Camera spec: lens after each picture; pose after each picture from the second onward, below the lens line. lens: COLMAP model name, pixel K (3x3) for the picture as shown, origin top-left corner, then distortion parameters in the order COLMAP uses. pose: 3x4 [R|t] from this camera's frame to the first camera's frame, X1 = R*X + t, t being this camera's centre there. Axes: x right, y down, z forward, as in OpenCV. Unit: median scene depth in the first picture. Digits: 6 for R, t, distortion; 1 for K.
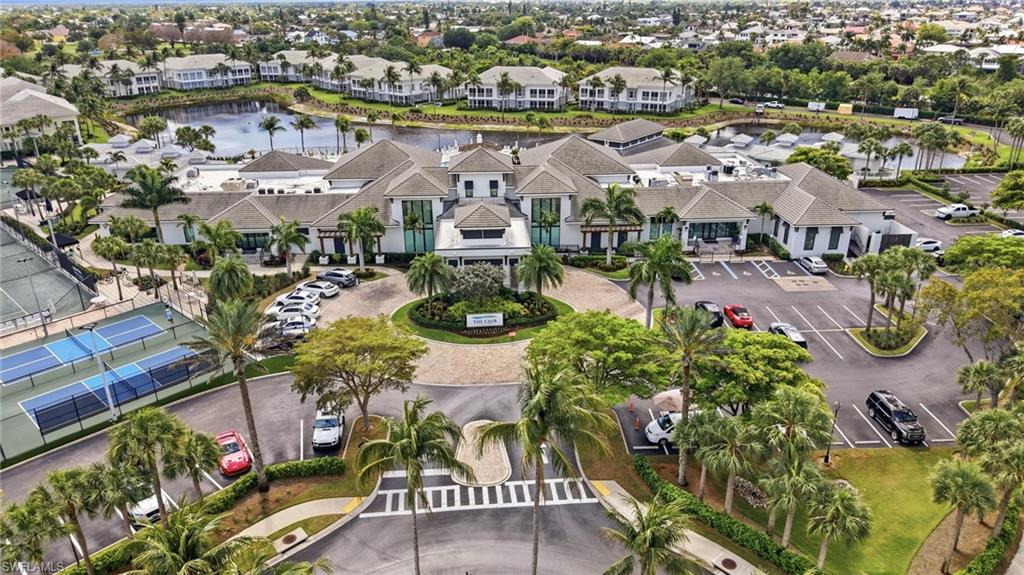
lens RADIAL K [[680.2, 0, 528.2], [0, 680.2, 284.1], [0, 0, 1]] dist [0.001398, -0.000180]
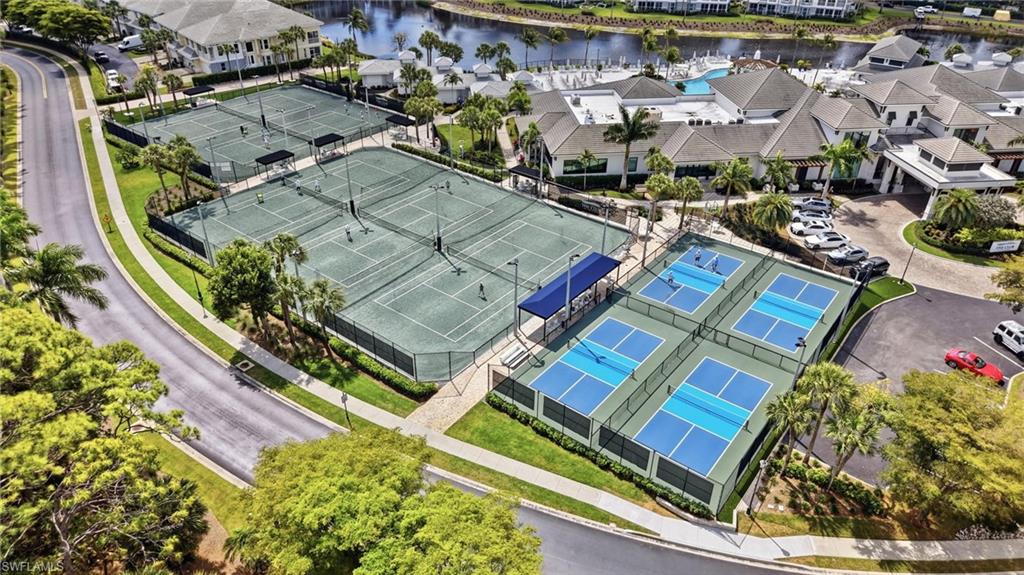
lens RADIAL K [[680.2, 0, 528.2], [0, 680.2, 284.1], [0, 0, 1]] dist [0.001398, -0.000180]
pose [[0.995244, -0.027973, 0.093308, -0.362245], [0.012429, 0.986519, 0.163174, -0.032271], [-0.096614, -0.161238, 0.982175, -0.013942]]
